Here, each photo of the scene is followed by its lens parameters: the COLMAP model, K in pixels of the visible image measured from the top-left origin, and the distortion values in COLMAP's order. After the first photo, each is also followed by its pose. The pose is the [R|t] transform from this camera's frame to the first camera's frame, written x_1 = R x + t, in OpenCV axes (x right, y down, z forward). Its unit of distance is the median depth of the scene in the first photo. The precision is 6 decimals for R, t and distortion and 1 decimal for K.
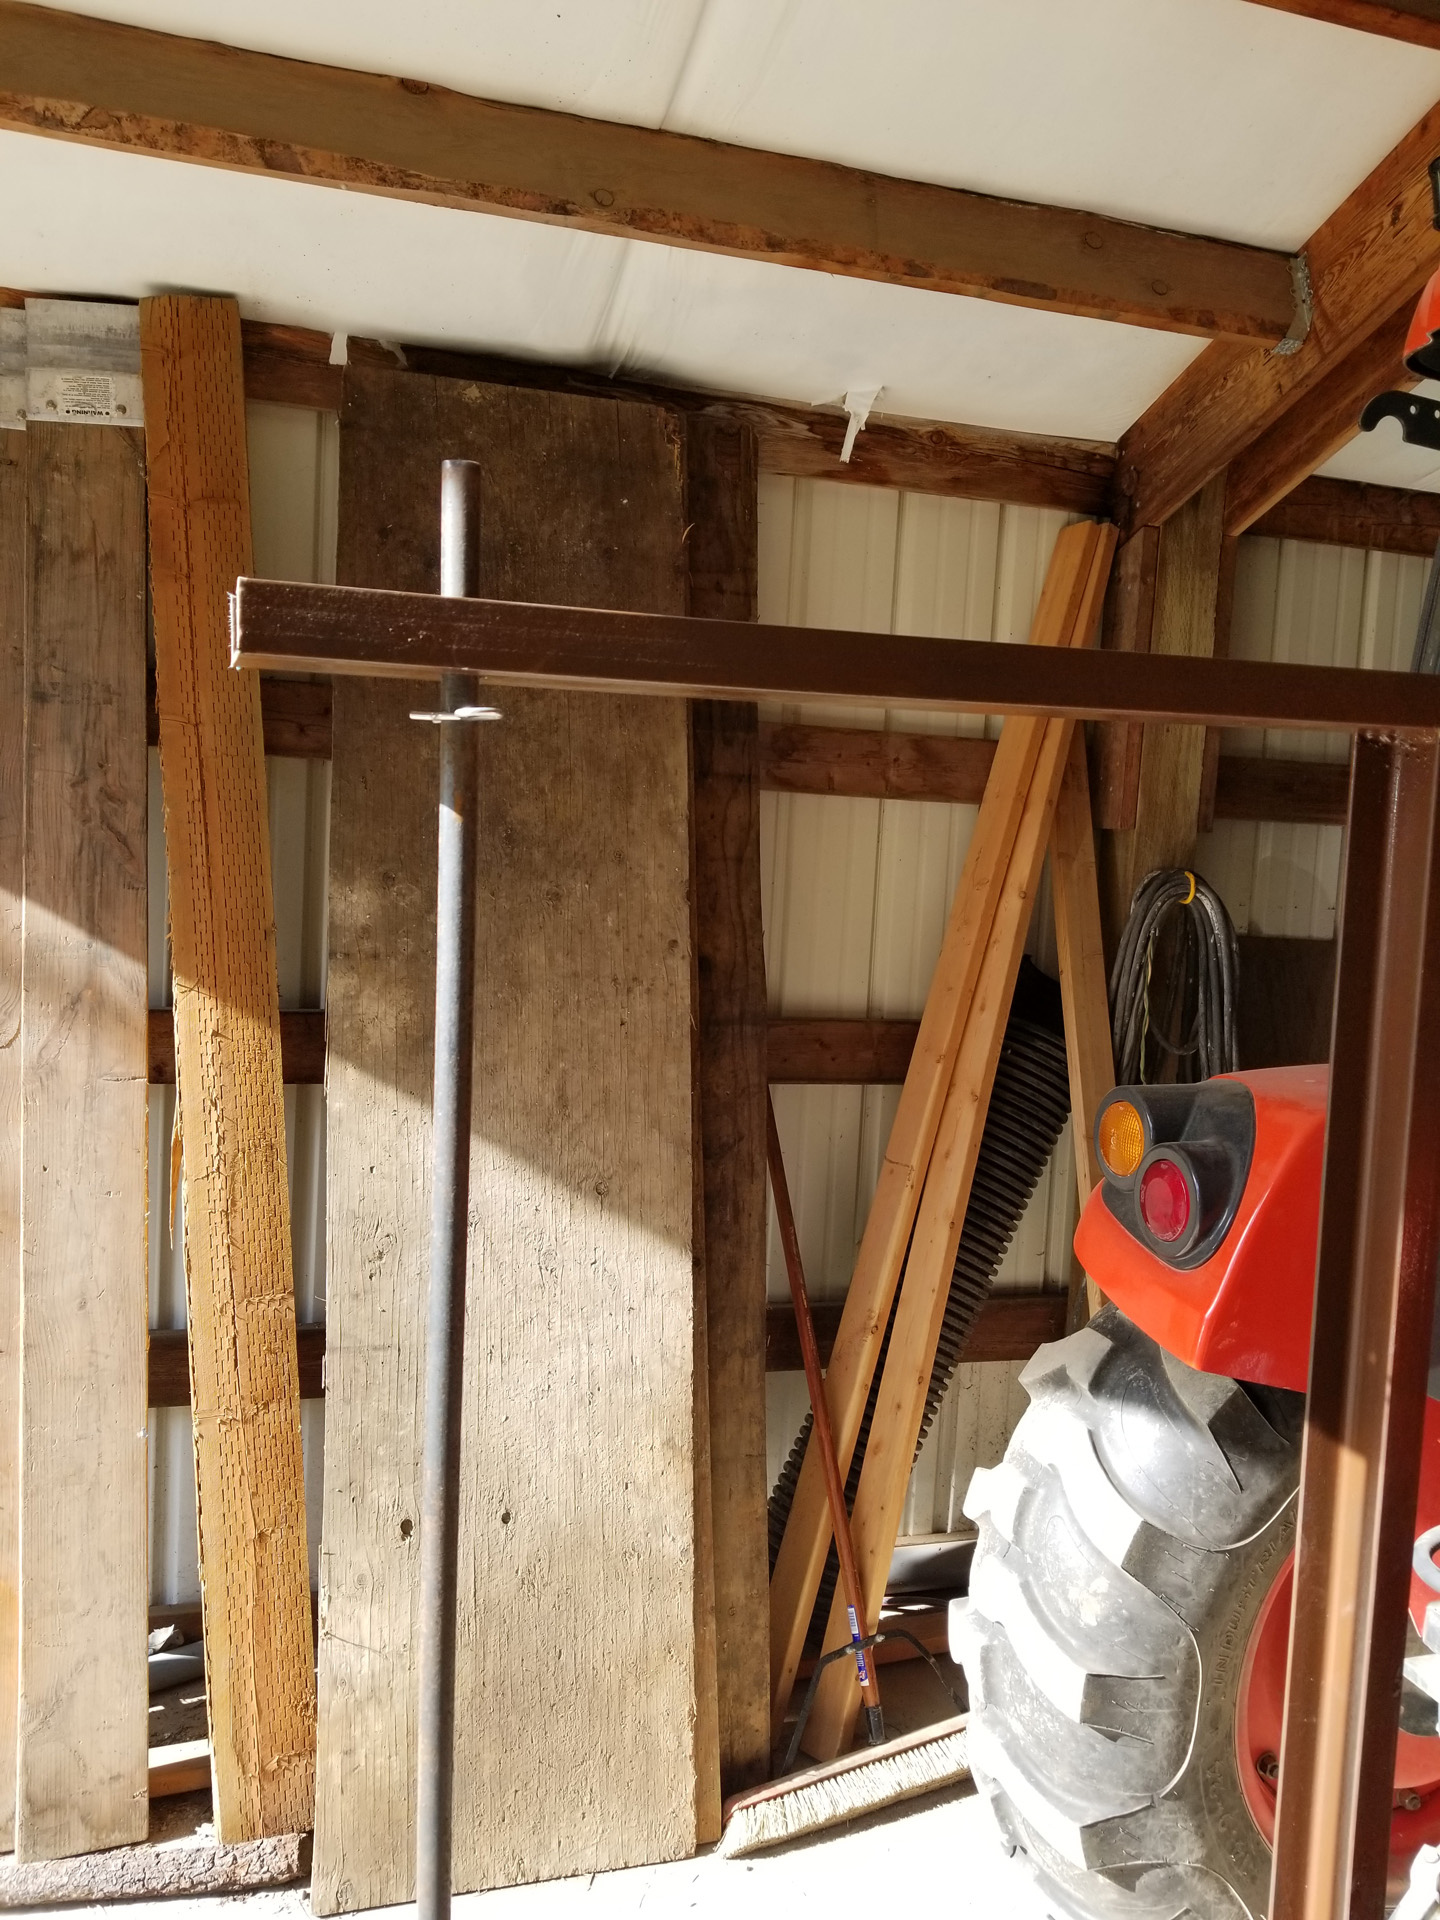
lens RADIAL K [[1507.0, 0, 719.3], [0, 1507.0, 966.5], [0, 0, 1]] dist [0.021428, -0.029625]
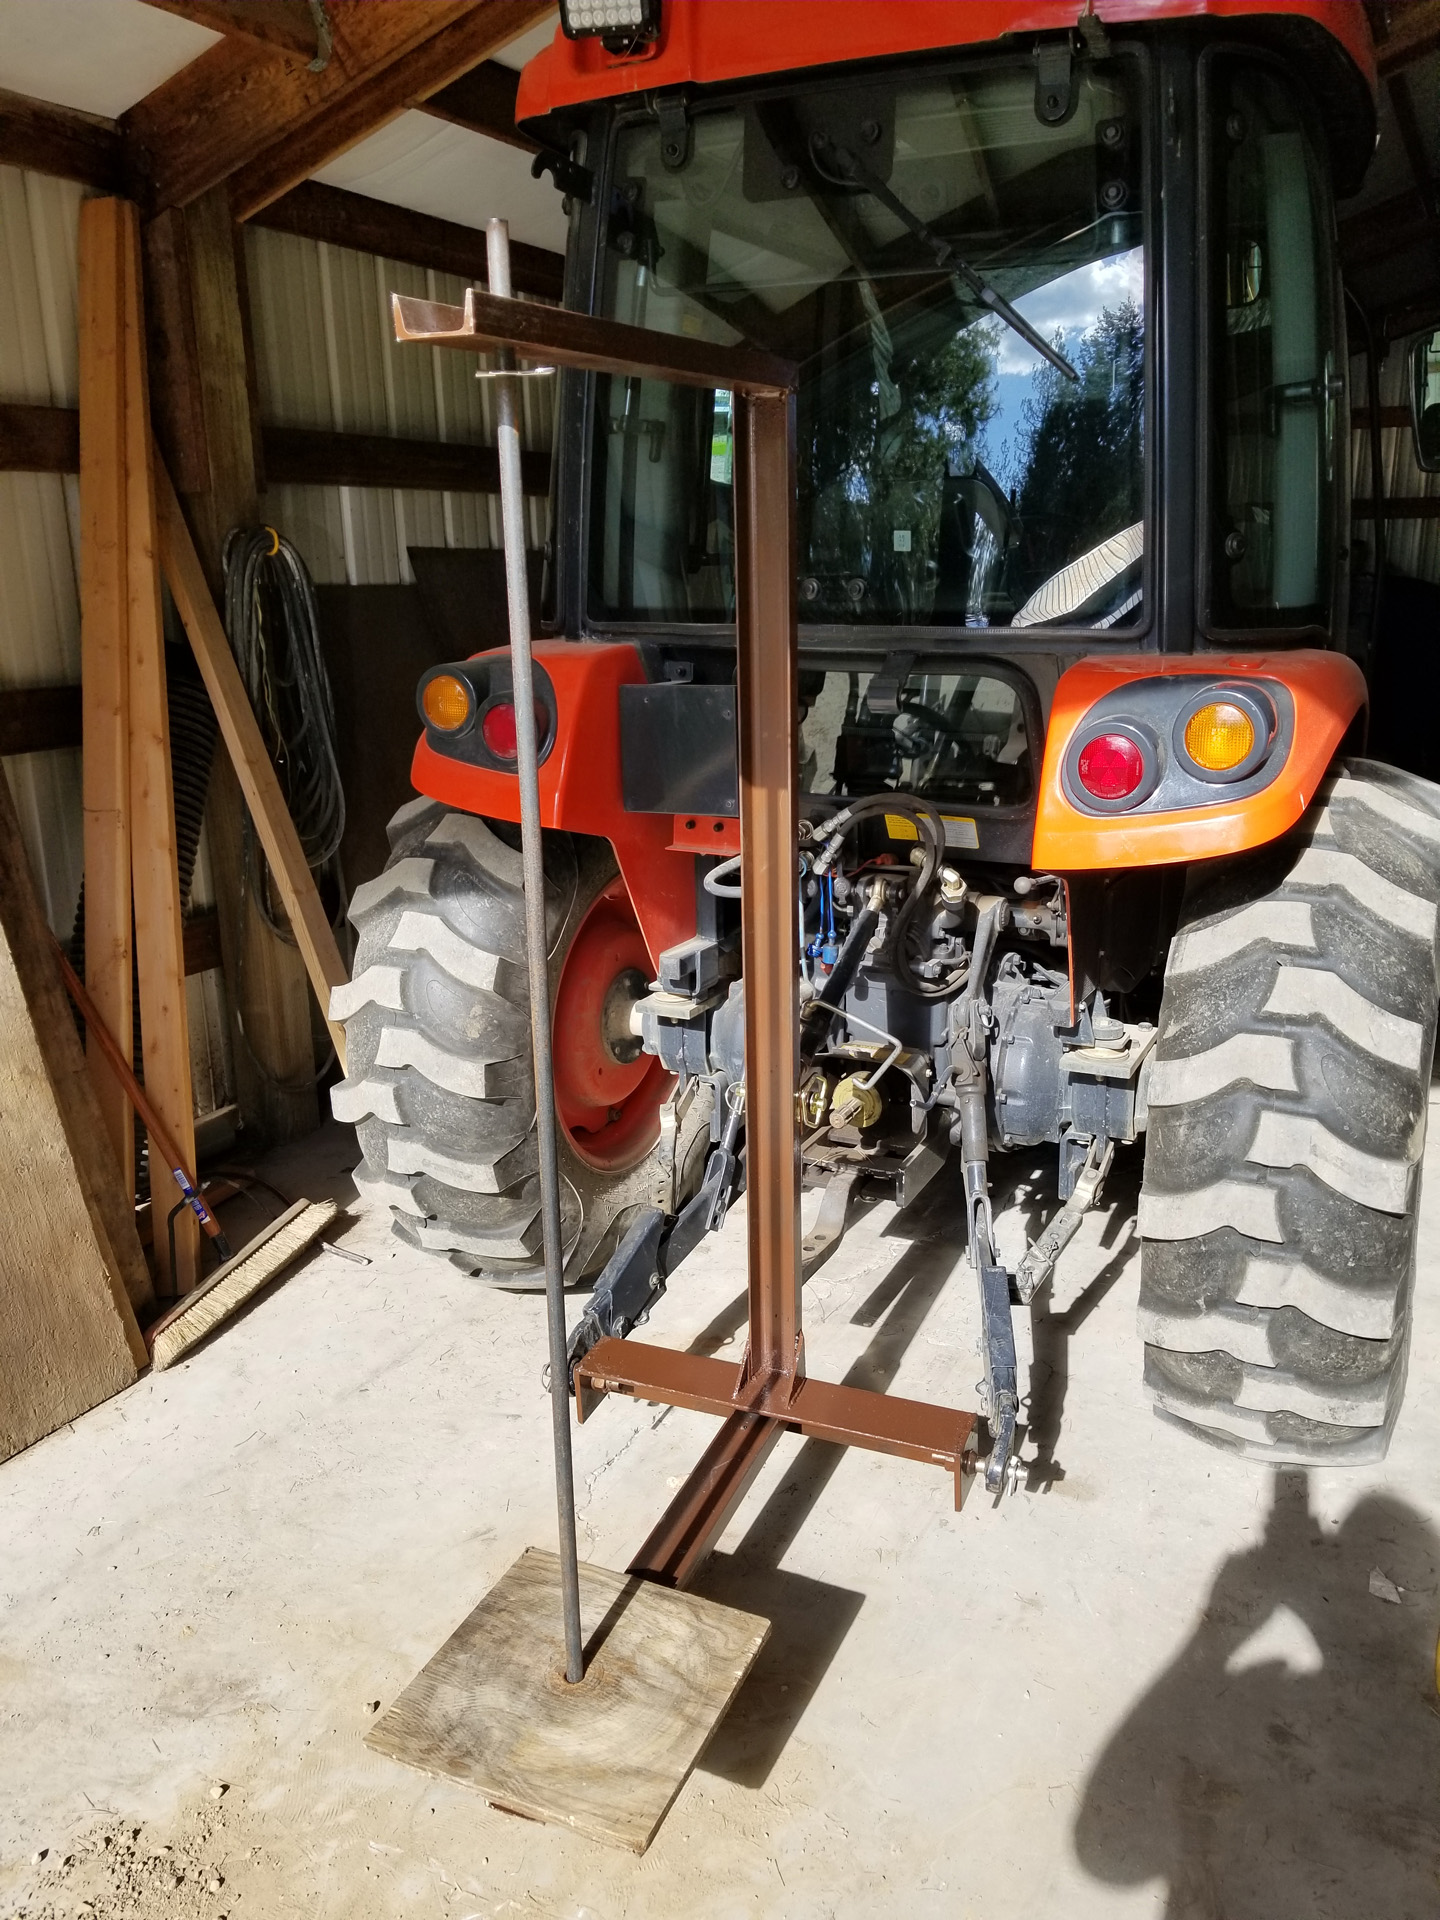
lens RADIAL K [[1507.0, 0, 721.4], [0, 1507.0, 955.2], [0, 0, 1]] dist [0.021428, -0.029625]
pose [[0.702445, -0.244897, 0.668278, -0.357171], [0.112819, 0.965380, 0.235186, 0.025128], [-0.702739, -0.089811, 0.705756, -0.129693]]
